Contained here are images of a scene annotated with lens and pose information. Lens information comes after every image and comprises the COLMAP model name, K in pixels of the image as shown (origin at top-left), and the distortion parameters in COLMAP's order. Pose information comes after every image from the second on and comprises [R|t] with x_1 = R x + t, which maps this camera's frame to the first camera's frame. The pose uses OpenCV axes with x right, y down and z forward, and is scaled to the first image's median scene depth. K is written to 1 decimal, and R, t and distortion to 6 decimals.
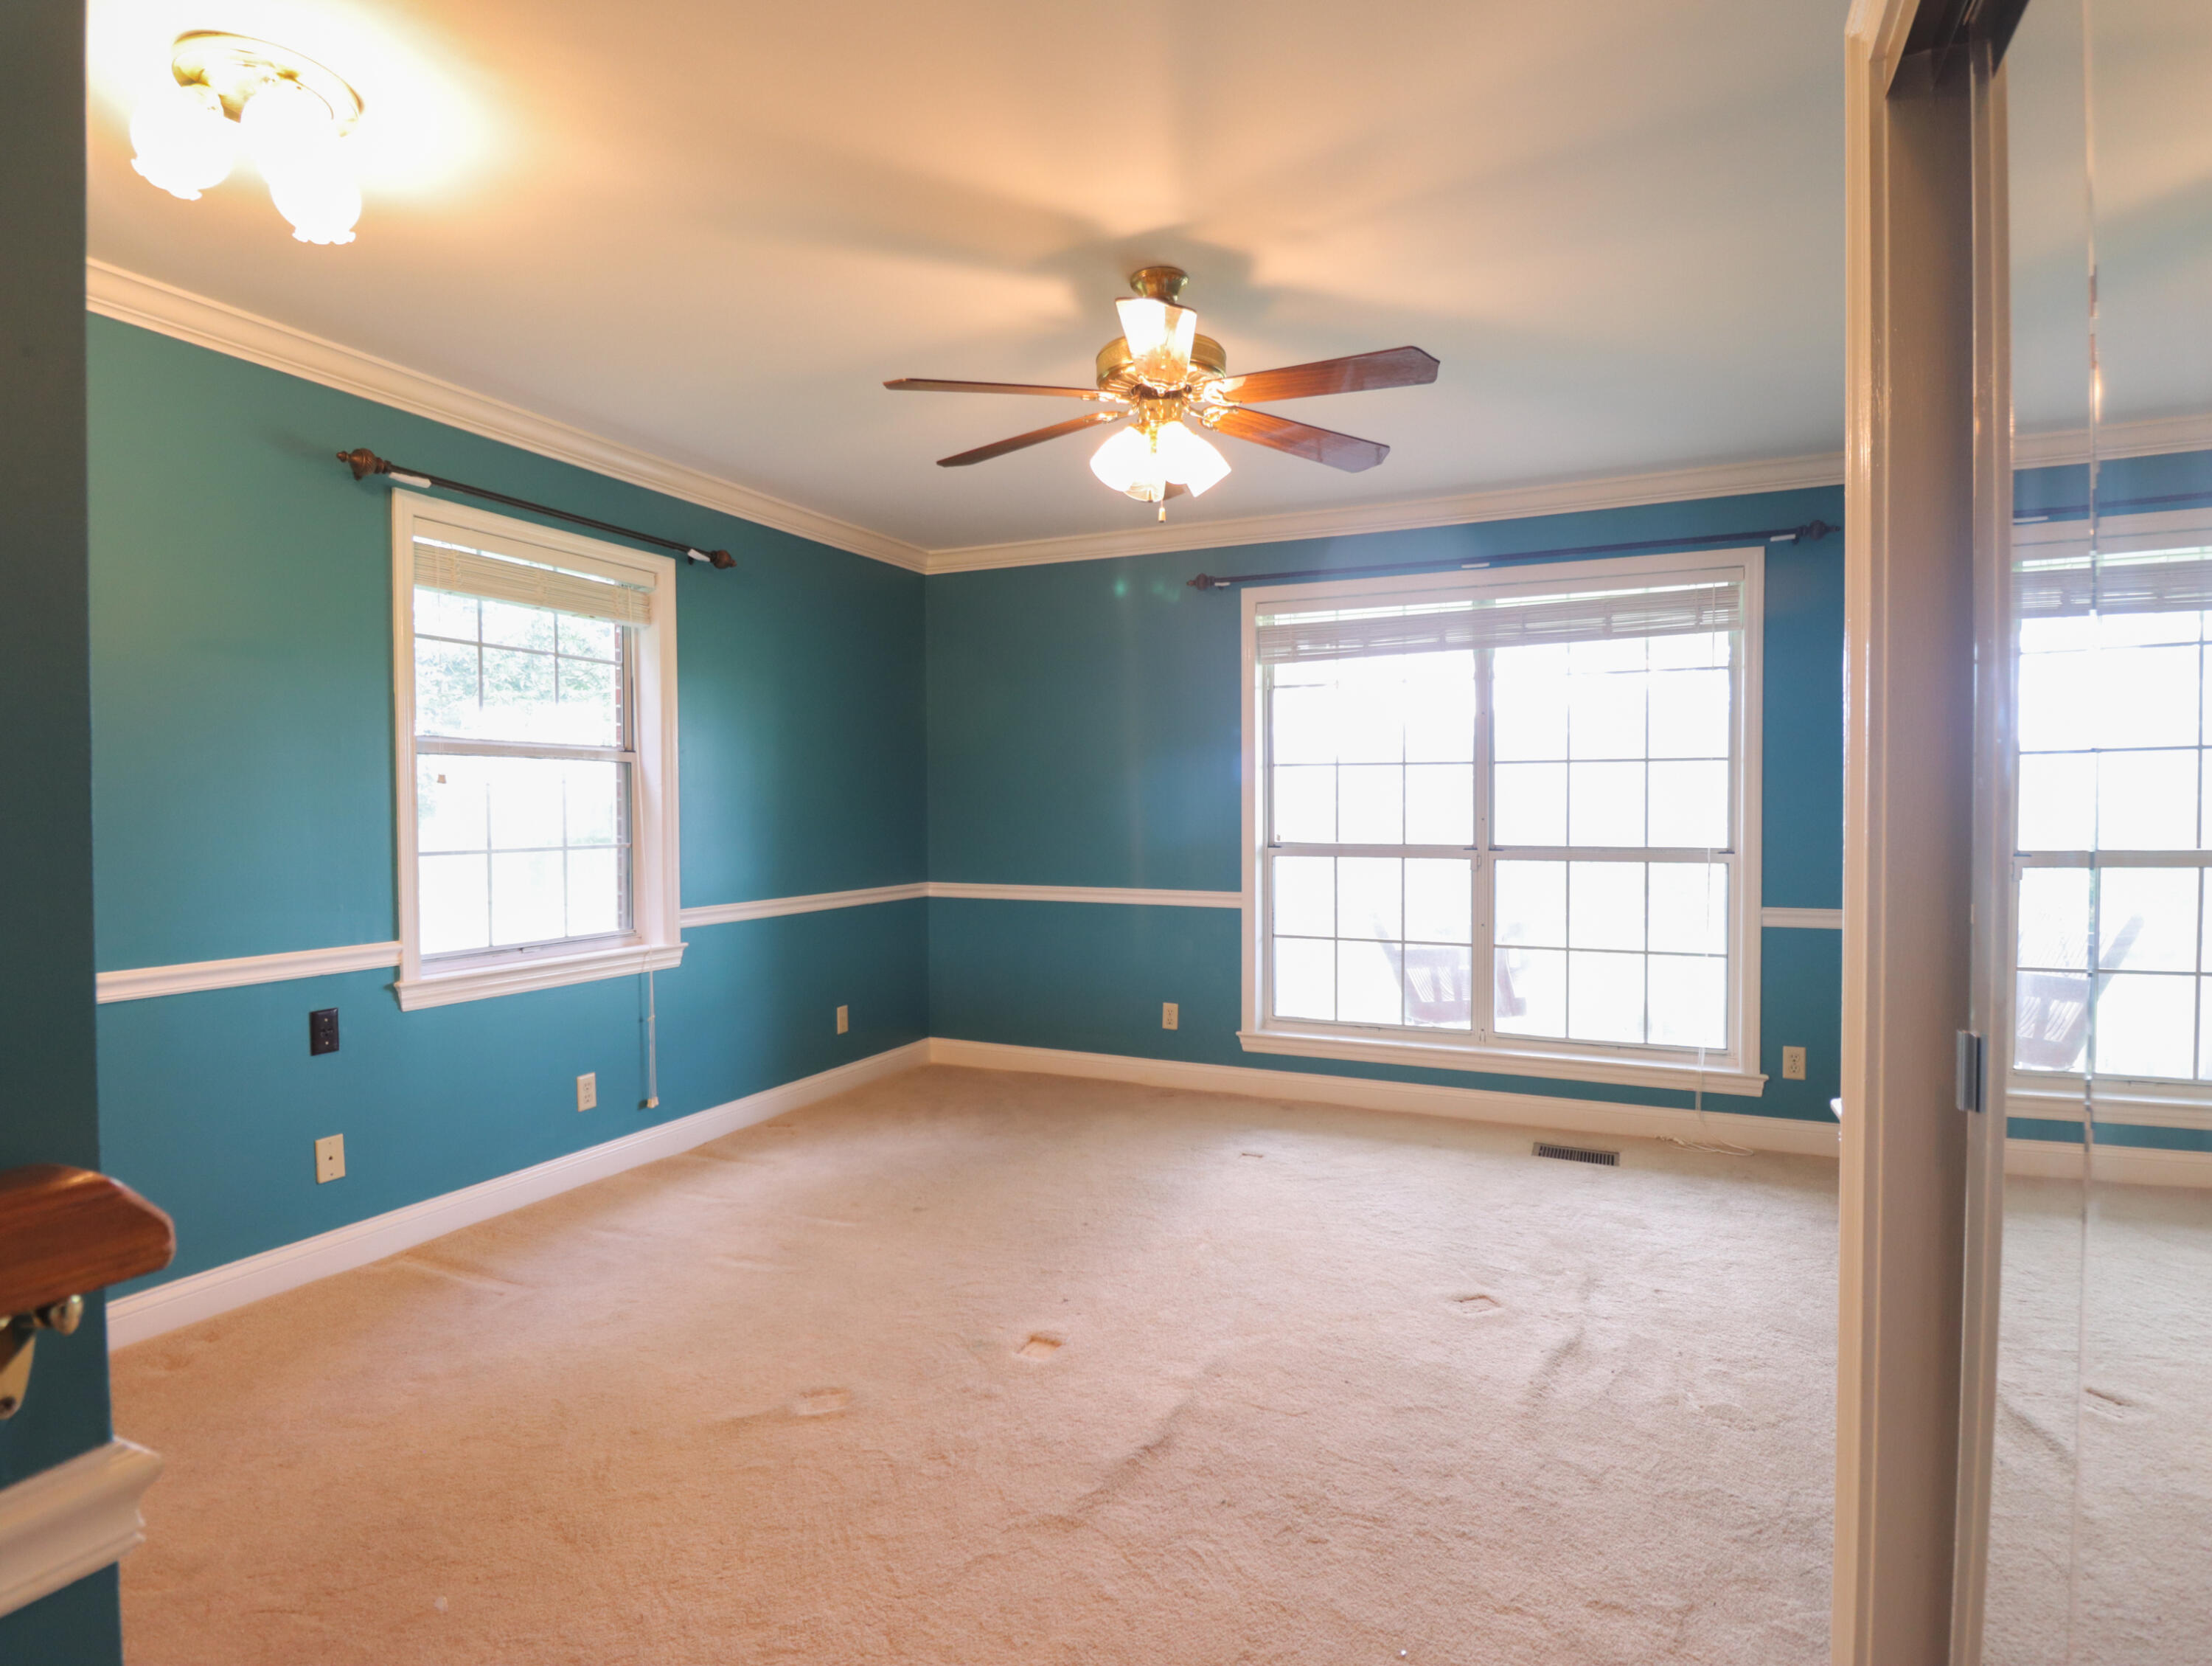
lens RADIAL K [[1160.0, 0, 1114.2], [0, 1160.0, 828.0], [0, 0, 1]] dist [0.017200, -0.025815]
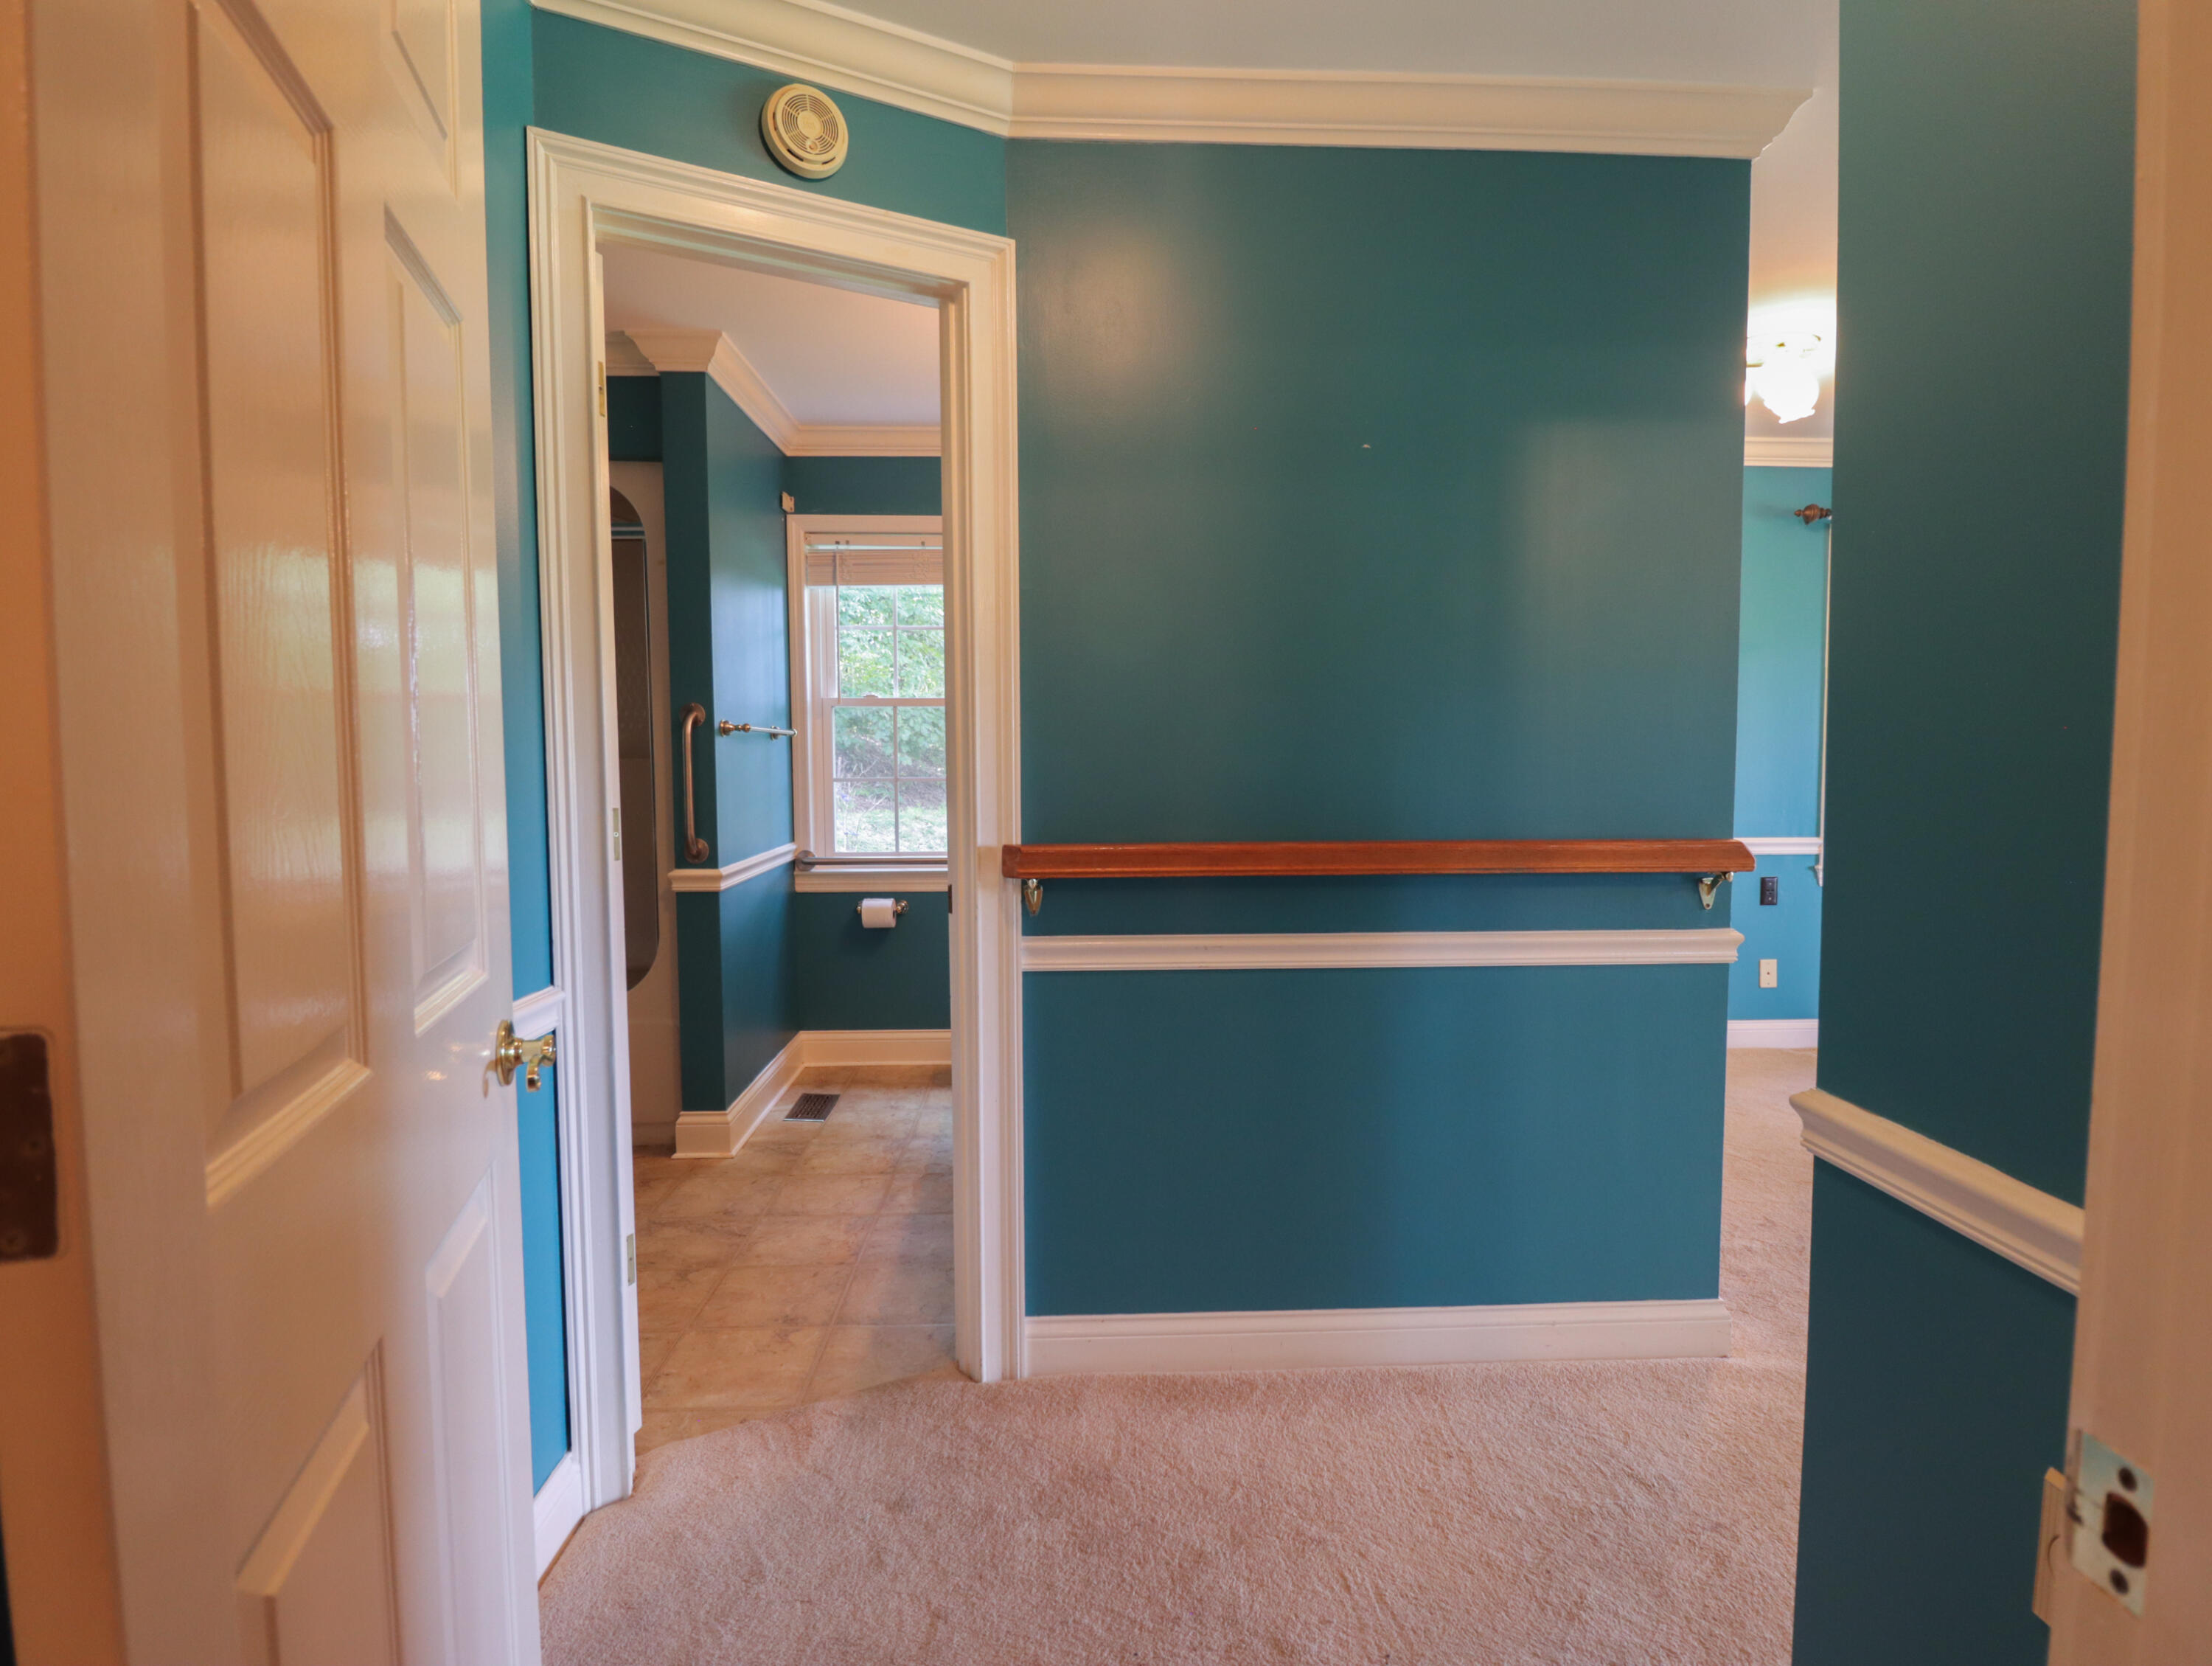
lens RADIAL K [[1160.0, 0, 1114.2], [0, 1160.0, 828.0], [0, 0, 1]] dist [0.017200, -0.025815]
pose [[0.456225, 0.058332, -0.887951, 0.285188], [-0.015619, 0.998220, 0.057551, 0.014460], [0.889727, -0.012388, 0.456324, -0.467365]]
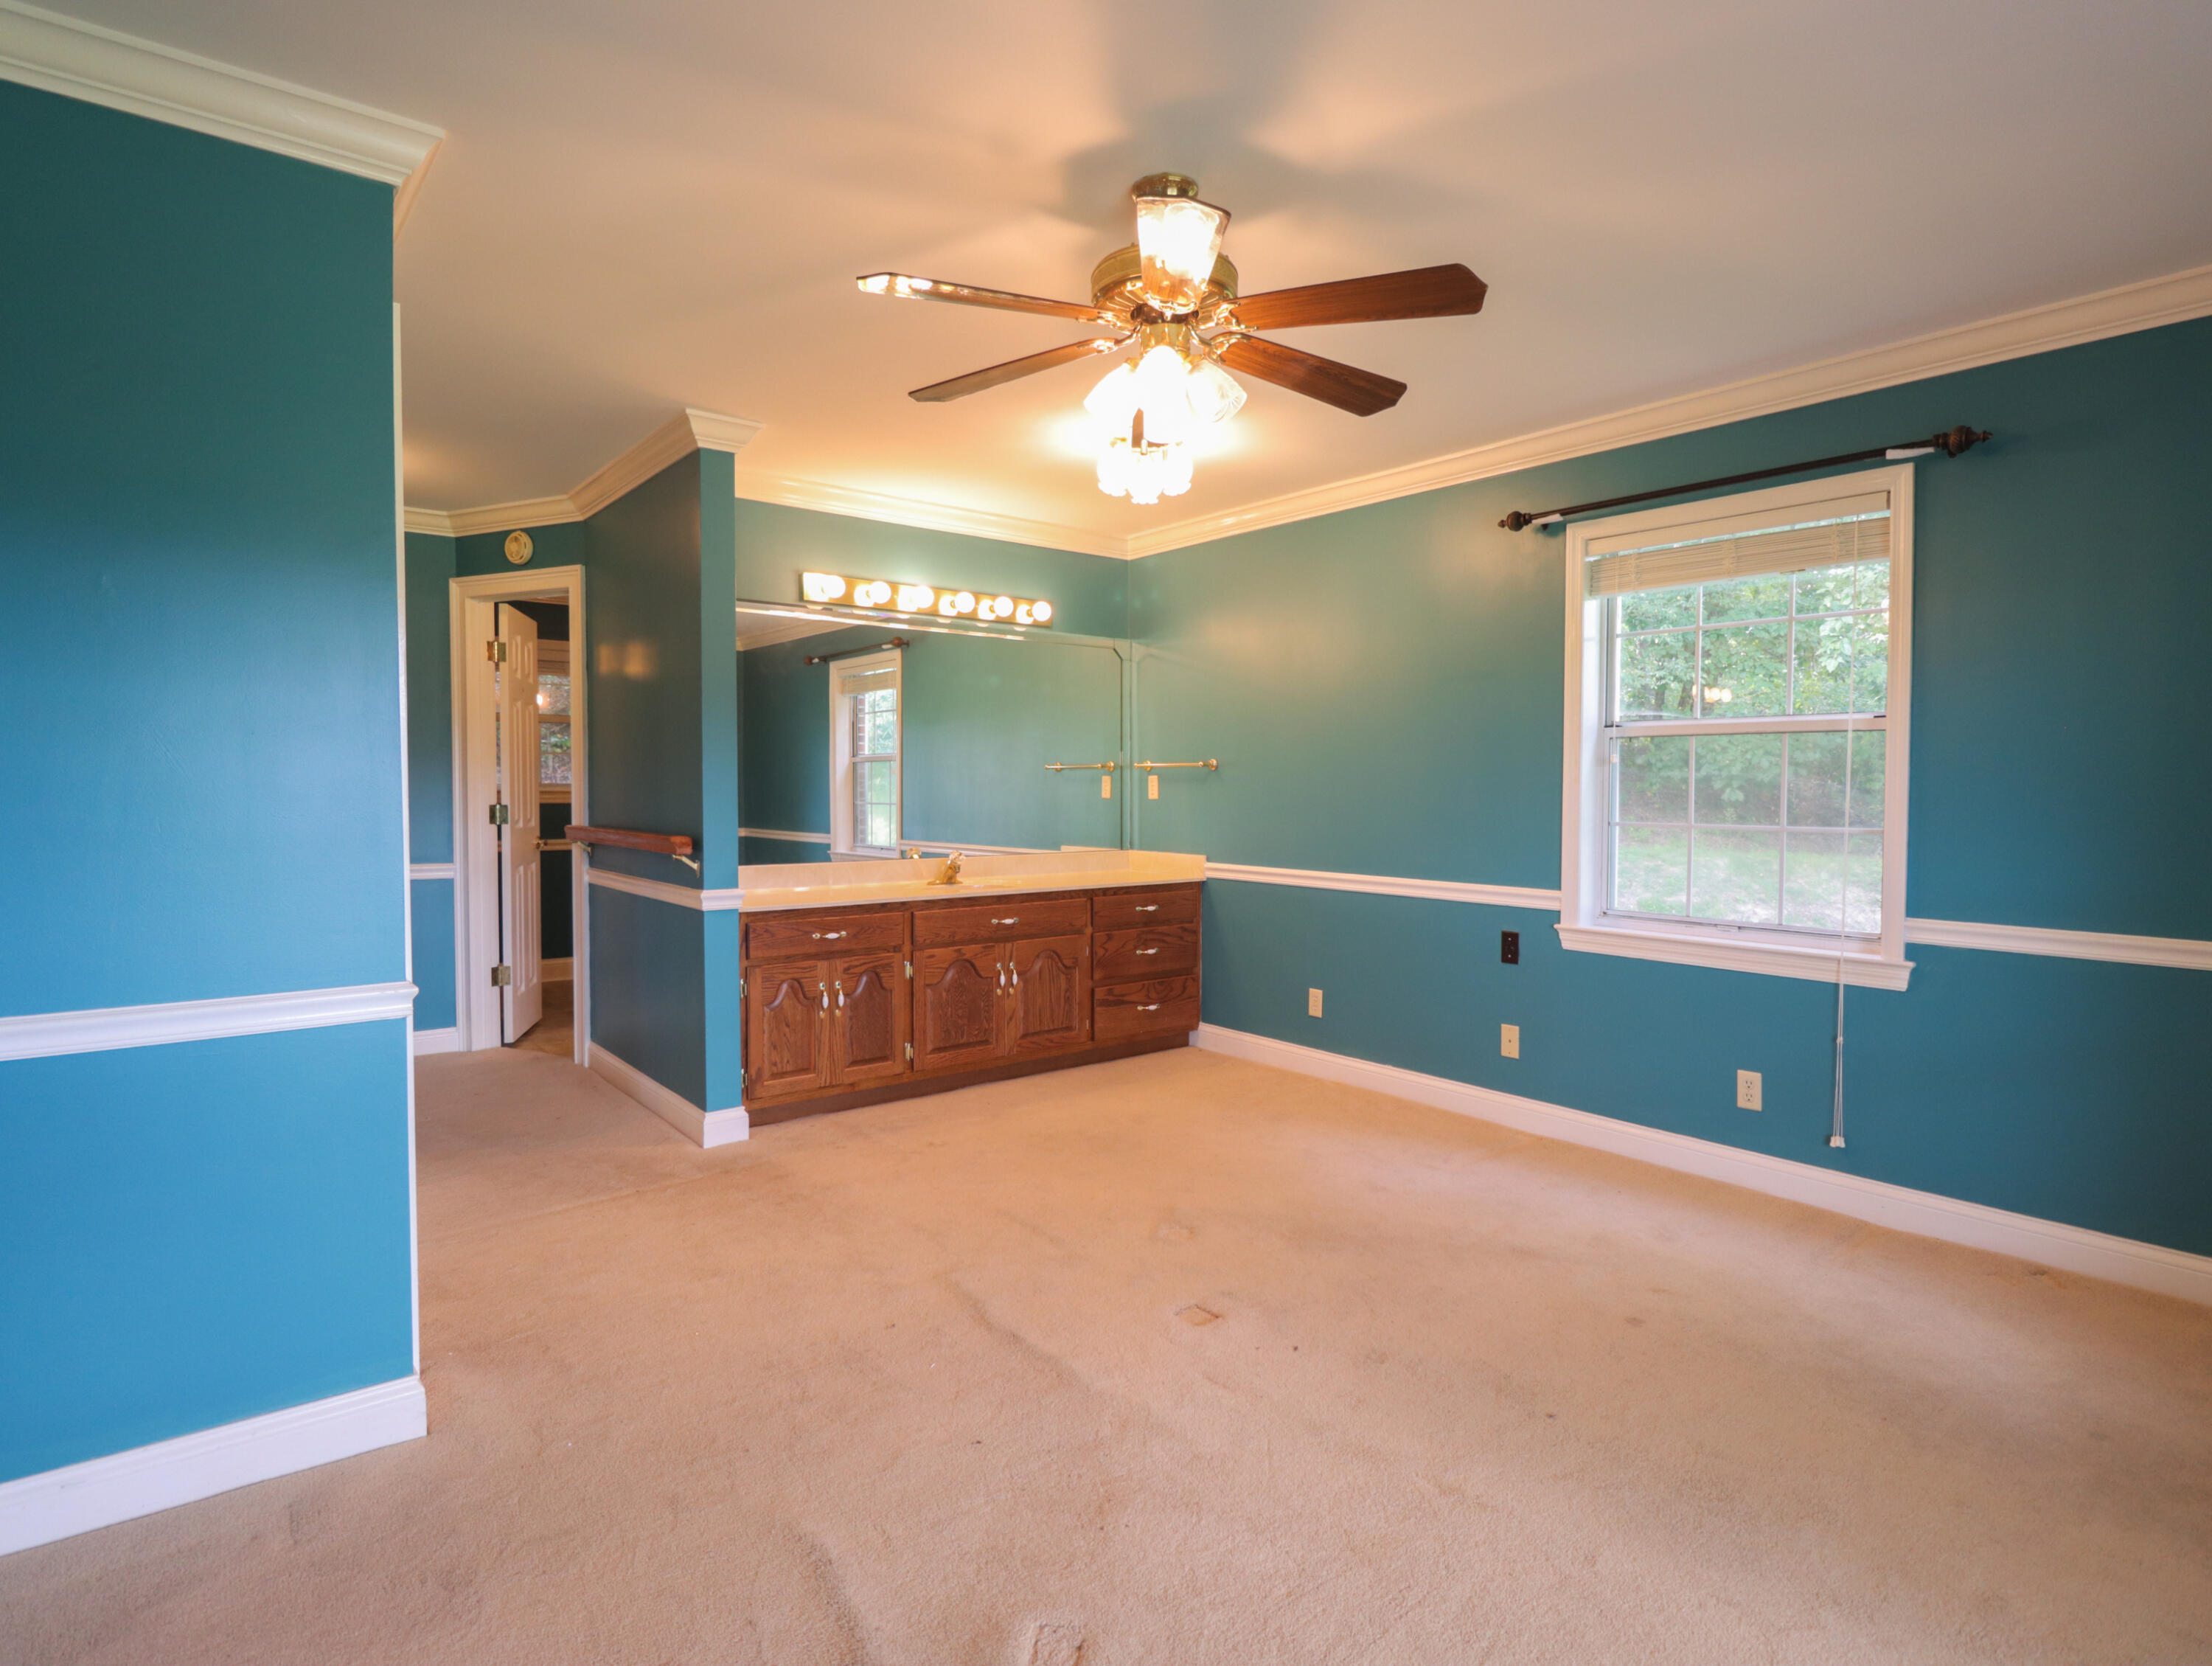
lens RADIAL K [[1160.0, 0, 1114.2], [0, 1160.0, 828.0], [0, 0, 1]] dist [0.017200, -0.025815]
pose [[-0.451326, 0.032764, -0.891757, 0.722086], [-0.019829, 0.998711, 0.046729, -0.019648], [0.892139, 0.038773, -0.450095, 1.155144]]
